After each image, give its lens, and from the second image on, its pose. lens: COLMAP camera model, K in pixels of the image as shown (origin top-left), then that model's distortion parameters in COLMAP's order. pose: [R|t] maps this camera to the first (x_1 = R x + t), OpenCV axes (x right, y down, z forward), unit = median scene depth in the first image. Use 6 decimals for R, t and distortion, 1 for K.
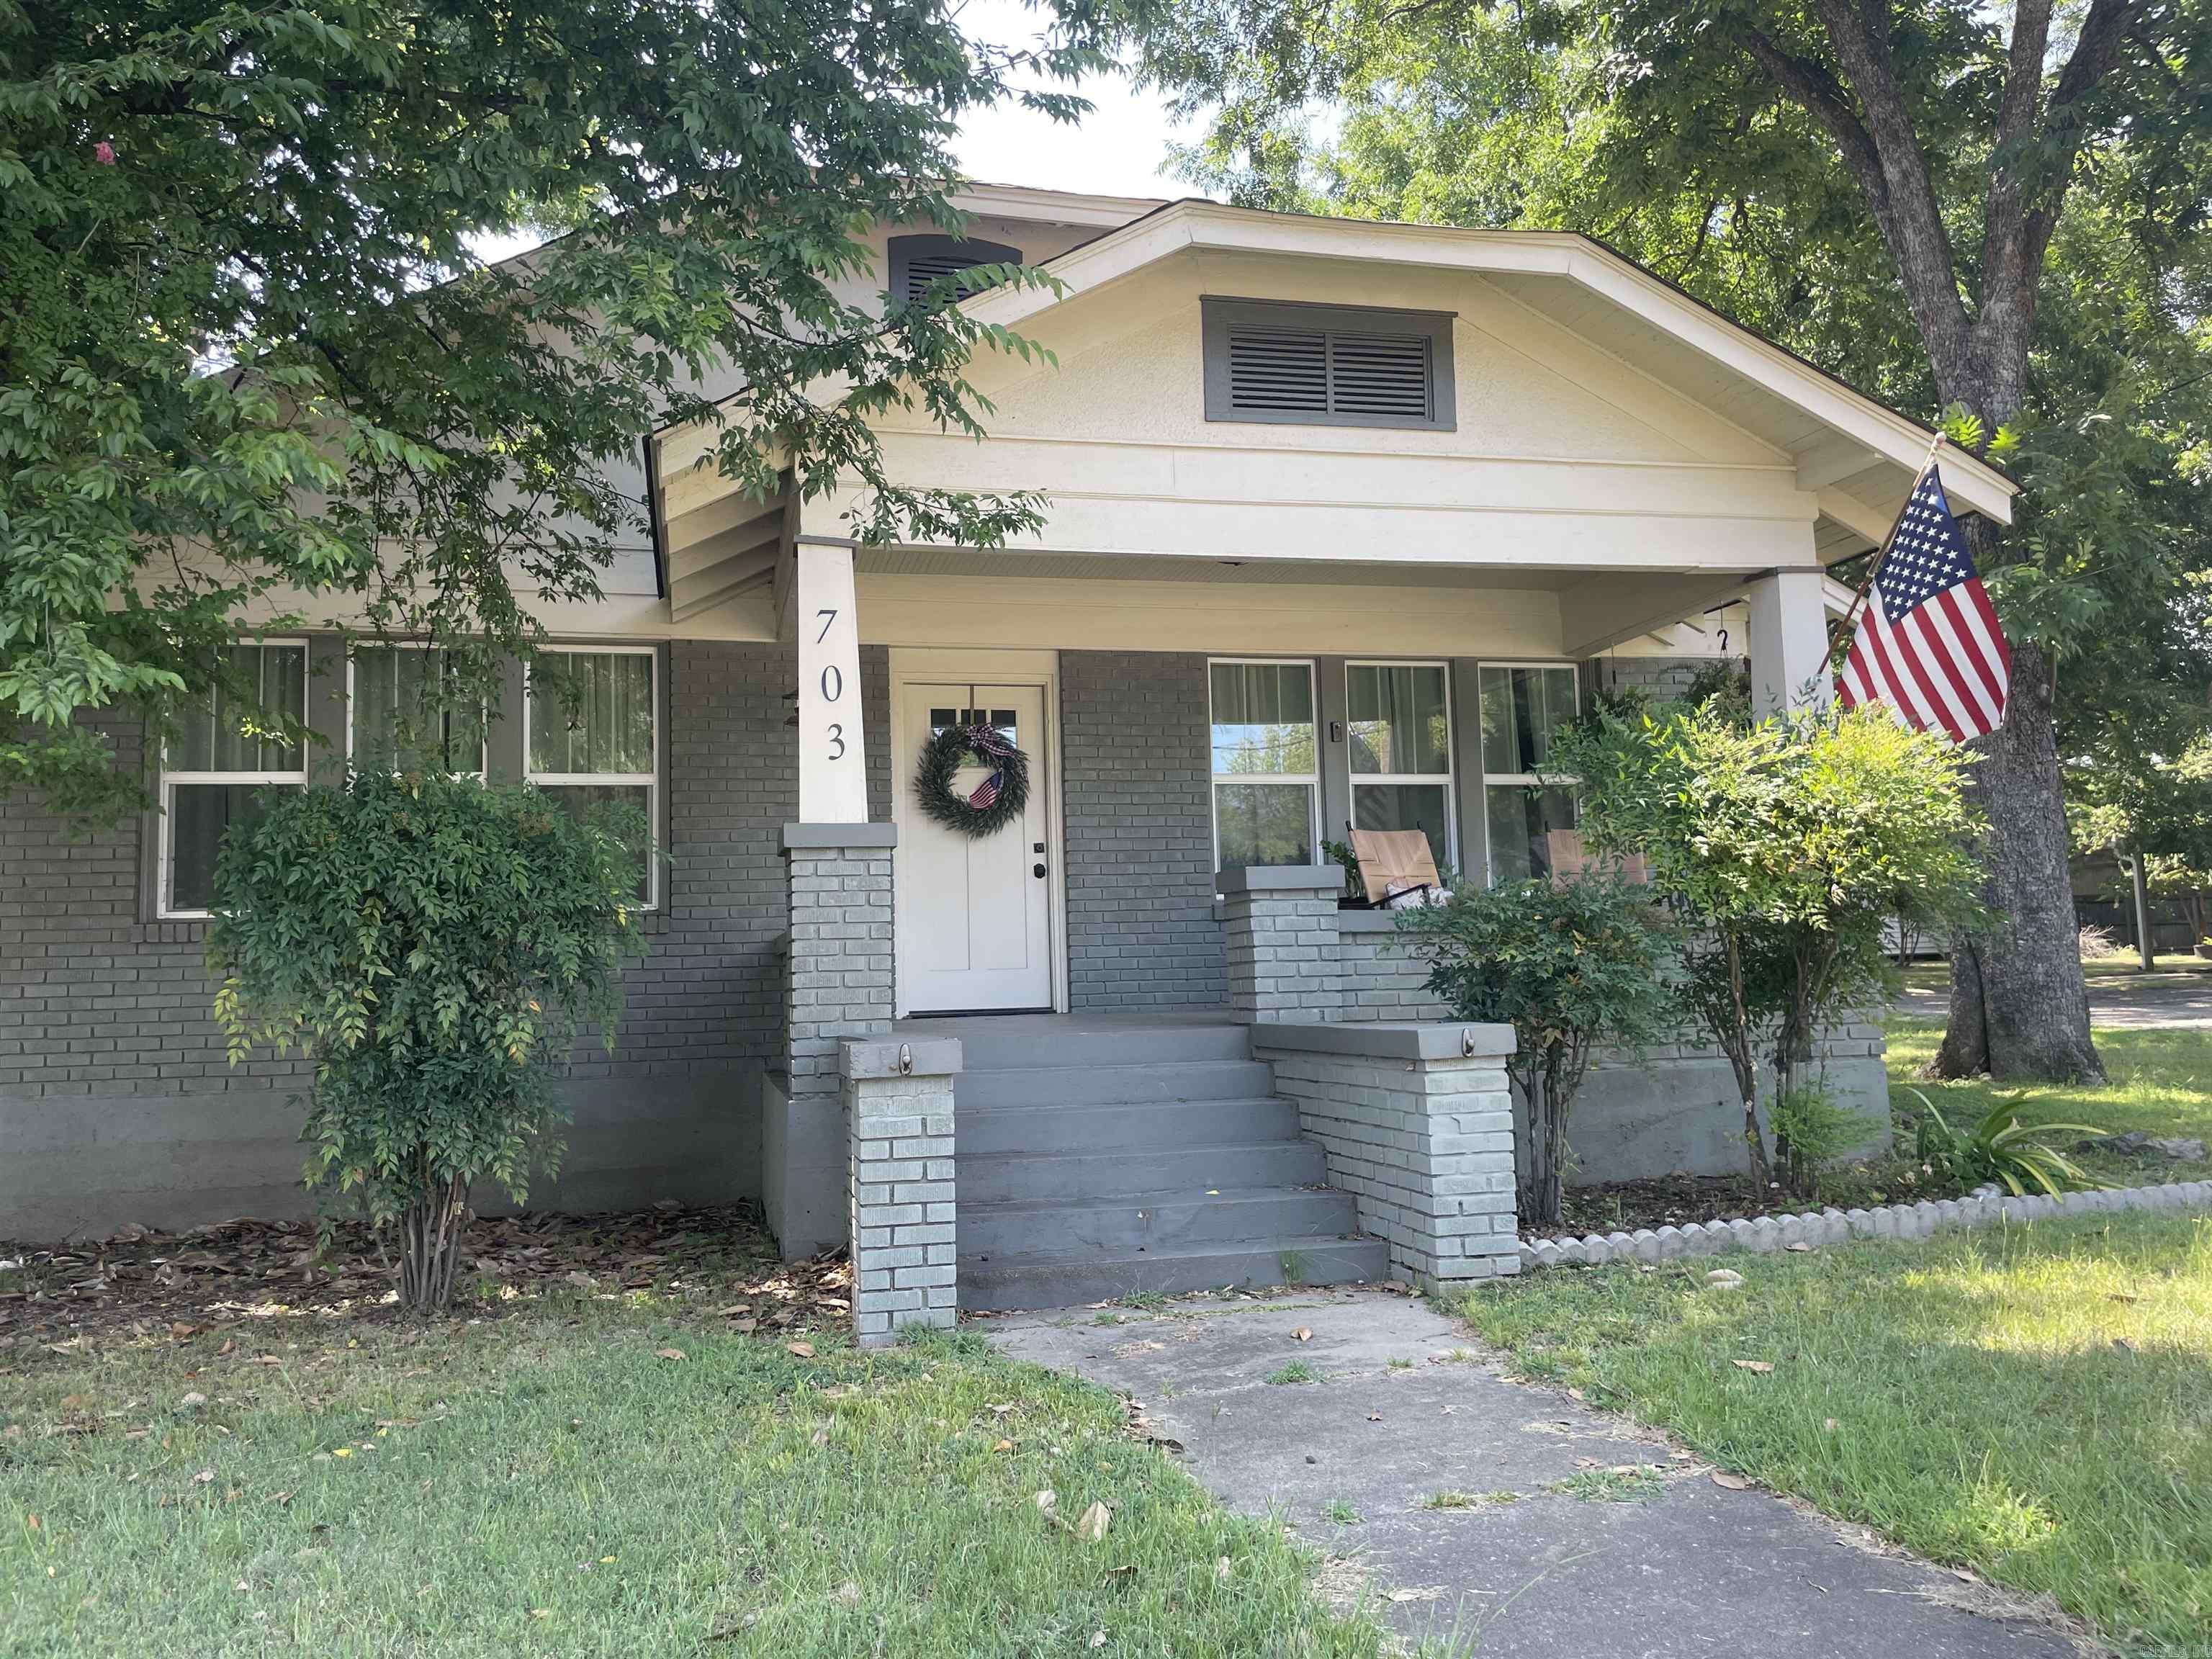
lens RADIAL K [[1680.1, 0, 1069.8], [0, 1680.1, 817.5], [0, 0, 1]] dist [0.098283, -0.128321]
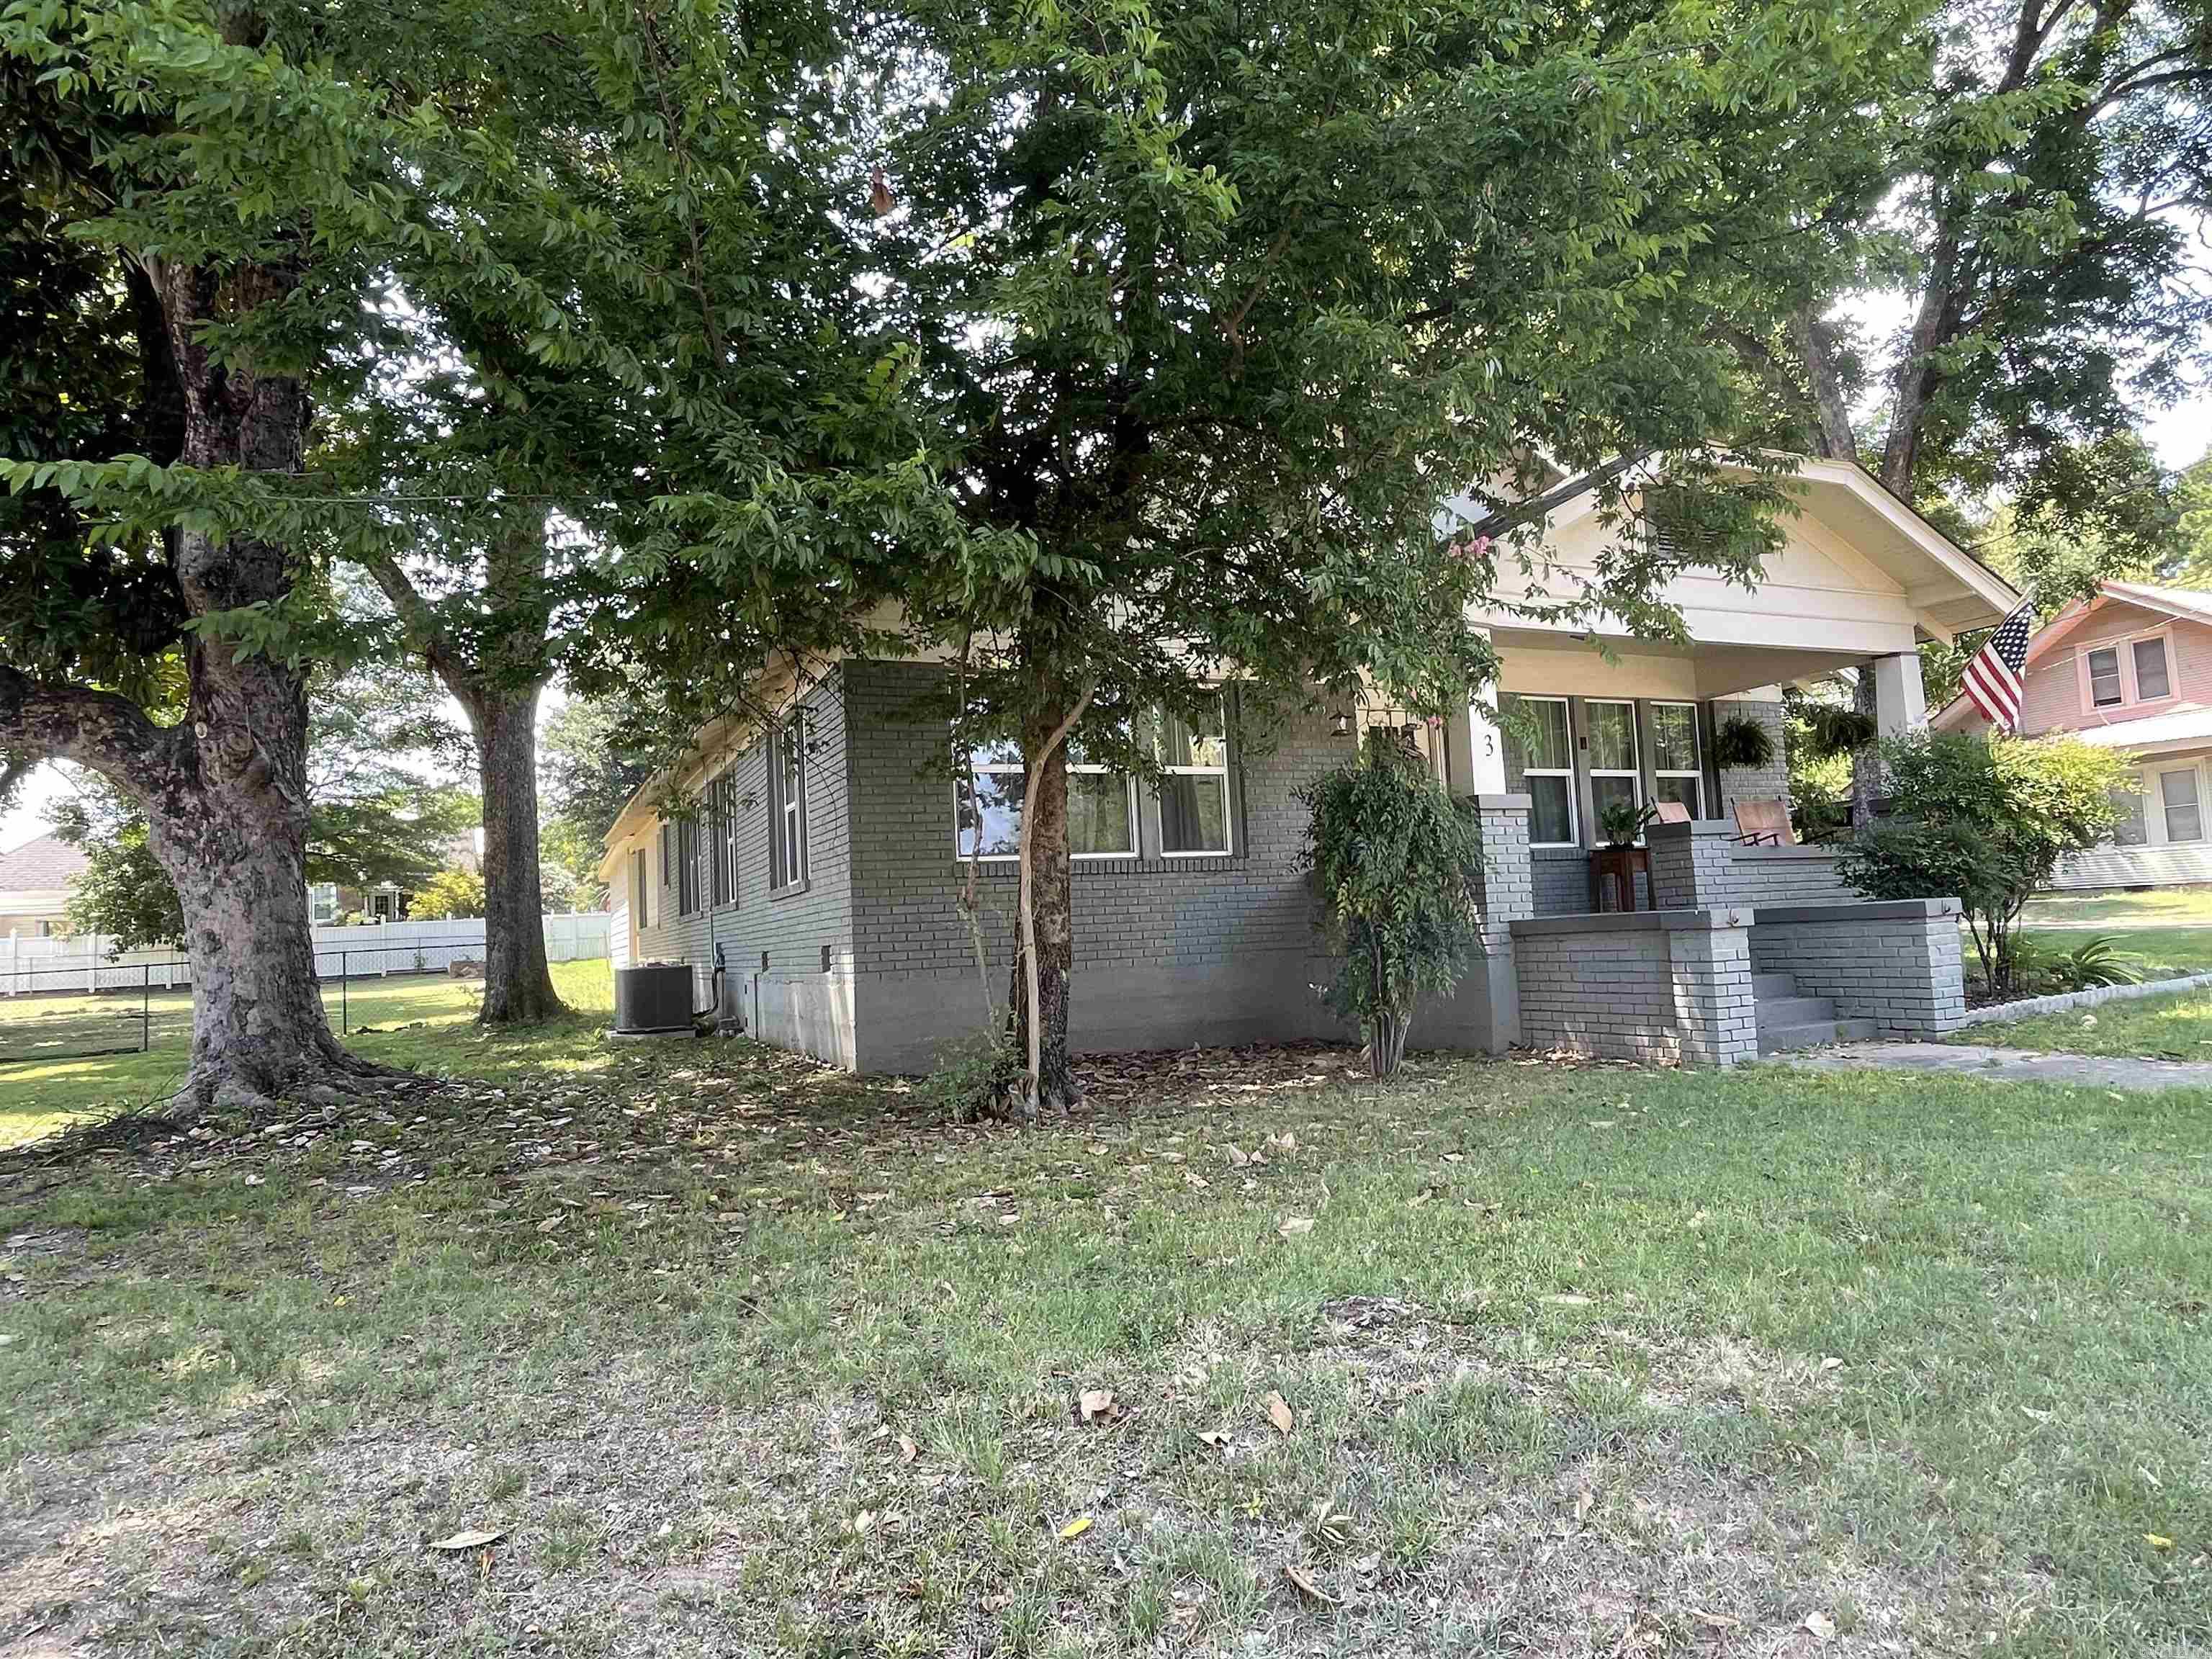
lens RADIAL K [[1264.8, 0, 1106.0], [0, 1264.8, 829.5], [0, 0, 1]] dist [0.031830, 0.000546]
pose [[0.980065, -0.004843, 0.198616, -0.930318], [0.002206, 0.999906, 0.013496, 0.025166], [-0.198663, -0.012789, 0.979984, -0.201153]]
